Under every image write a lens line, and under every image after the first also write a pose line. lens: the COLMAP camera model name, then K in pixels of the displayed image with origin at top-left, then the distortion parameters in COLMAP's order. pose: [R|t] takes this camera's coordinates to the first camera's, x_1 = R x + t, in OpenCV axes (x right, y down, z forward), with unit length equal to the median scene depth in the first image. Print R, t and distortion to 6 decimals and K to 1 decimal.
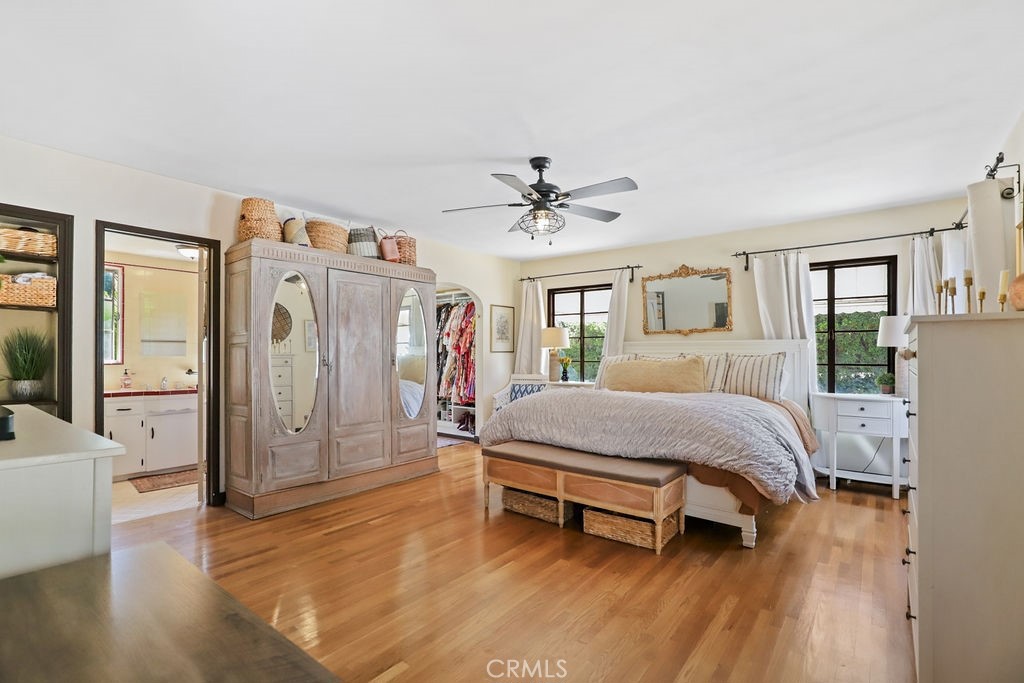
lens RADIAL K [[467.9, 0, 506.2], [0, 467.9, 348.7], [0, 0, 1]] dist [-0.012448, 0.000245]
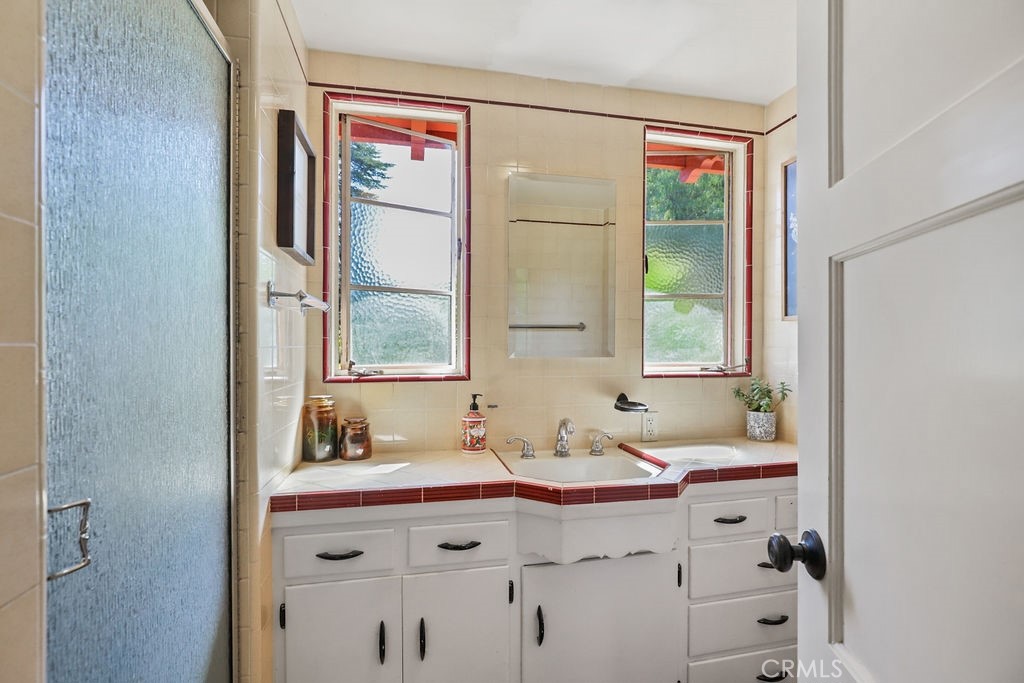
lens RADIAL K [[467.9, 0, 506.2], [0, 467.9, 348.7], [0, 0, 1]] dist [-0.012448, 0.000245]
pose [[0.779575, 0.003399, -0.626299, -0.478424], [0.003183, 0.999951, 0.009388, 0.006090], [0.626300, -0.009312, 0.779526, 0.610651]]
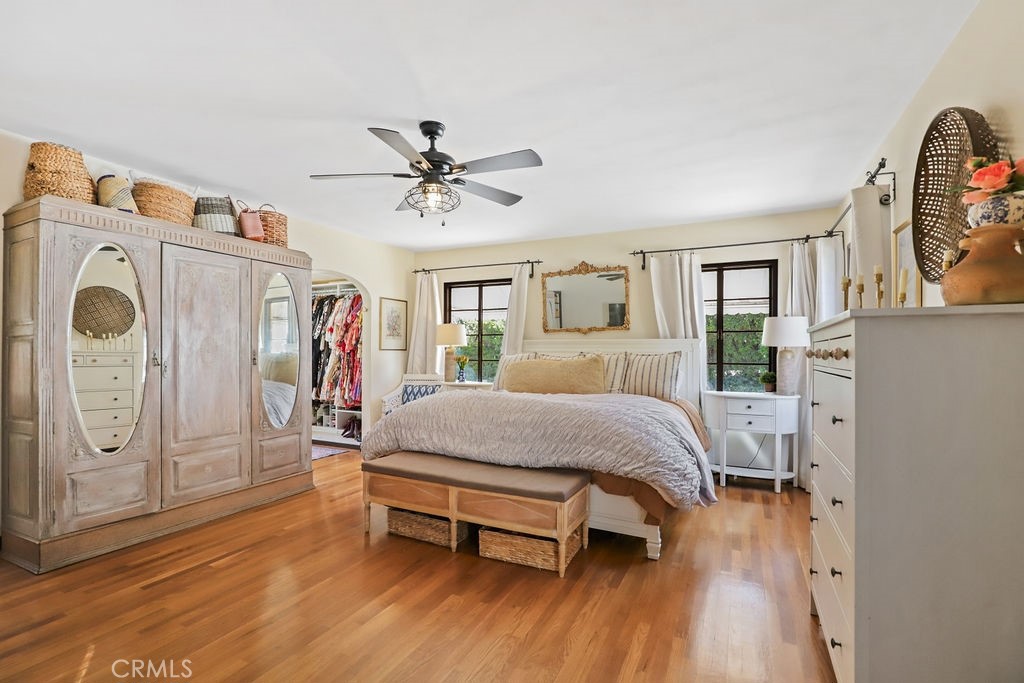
lens RADIAL K [[467.9, 0, 506.2], [0, 467.9, 348.7], [0, 0, 1]] dist [-0.012448, 0.000245]
pose [[0.977097, 0.005860, 0.212712, 0.021549], [-0.006491, 0.999976, 0.002269, 0.002089], [-0.212693, -0.003598, 0.977112, 0.109685]]
